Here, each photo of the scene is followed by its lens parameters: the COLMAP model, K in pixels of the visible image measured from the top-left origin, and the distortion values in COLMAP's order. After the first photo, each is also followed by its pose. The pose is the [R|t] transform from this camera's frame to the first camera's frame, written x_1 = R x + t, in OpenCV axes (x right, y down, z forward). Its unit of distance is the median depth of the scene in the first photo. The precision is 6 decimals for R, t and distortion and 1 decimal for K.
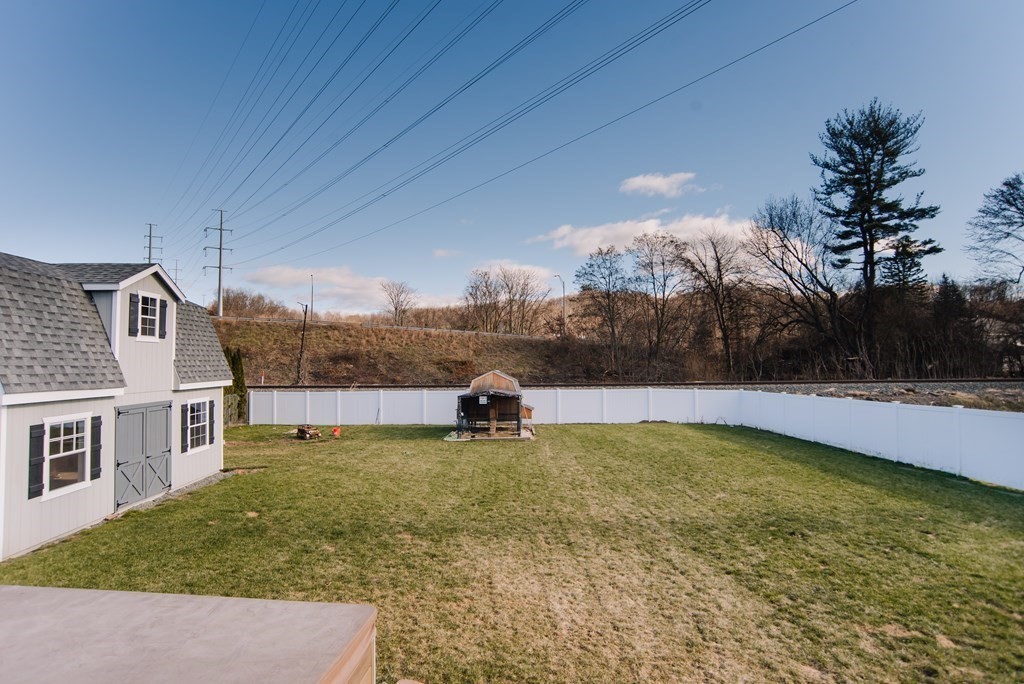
lens RADIAL K [[549.5, 0, 520.3], [0, 549.5, 338.9], [0, 0, 1]] dist [-0.102103, 0.049309]
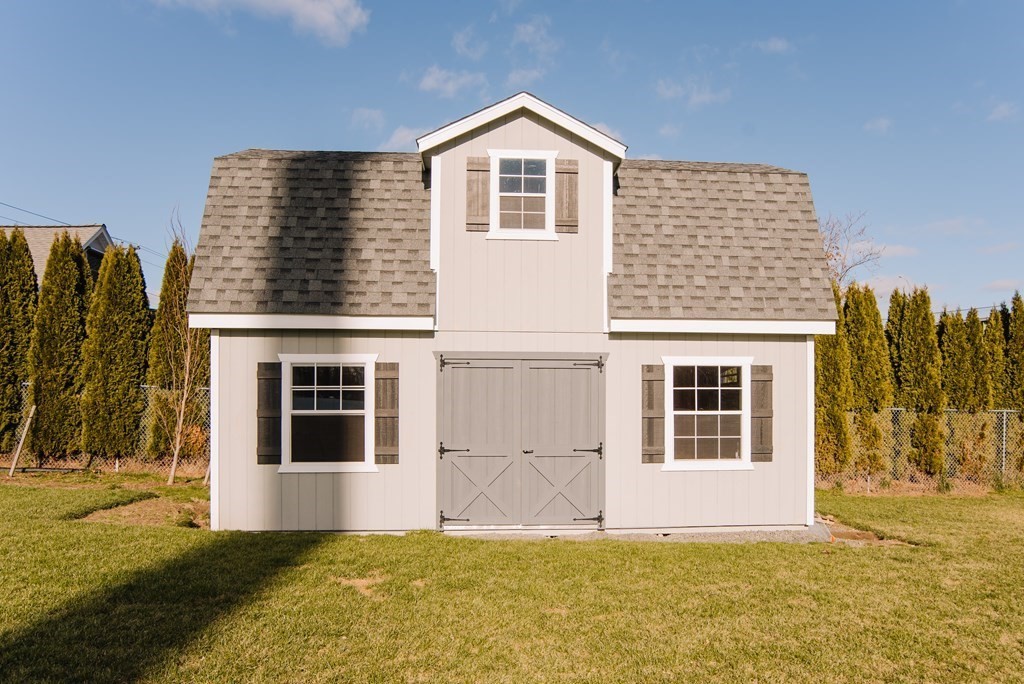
lens RADIAL K [[765.0, 0, 551.9], [0, 765.0, 399.0], [0, 0, 1]] dist [-0.093152, 0.000435]
pose [[0.015599, -0.003161, -0.999873, 0.081309], [0.041825, 0.999122, -0.002506, 0.178248], [0.999003, -0.041780, 0.015717, 1.045023]]
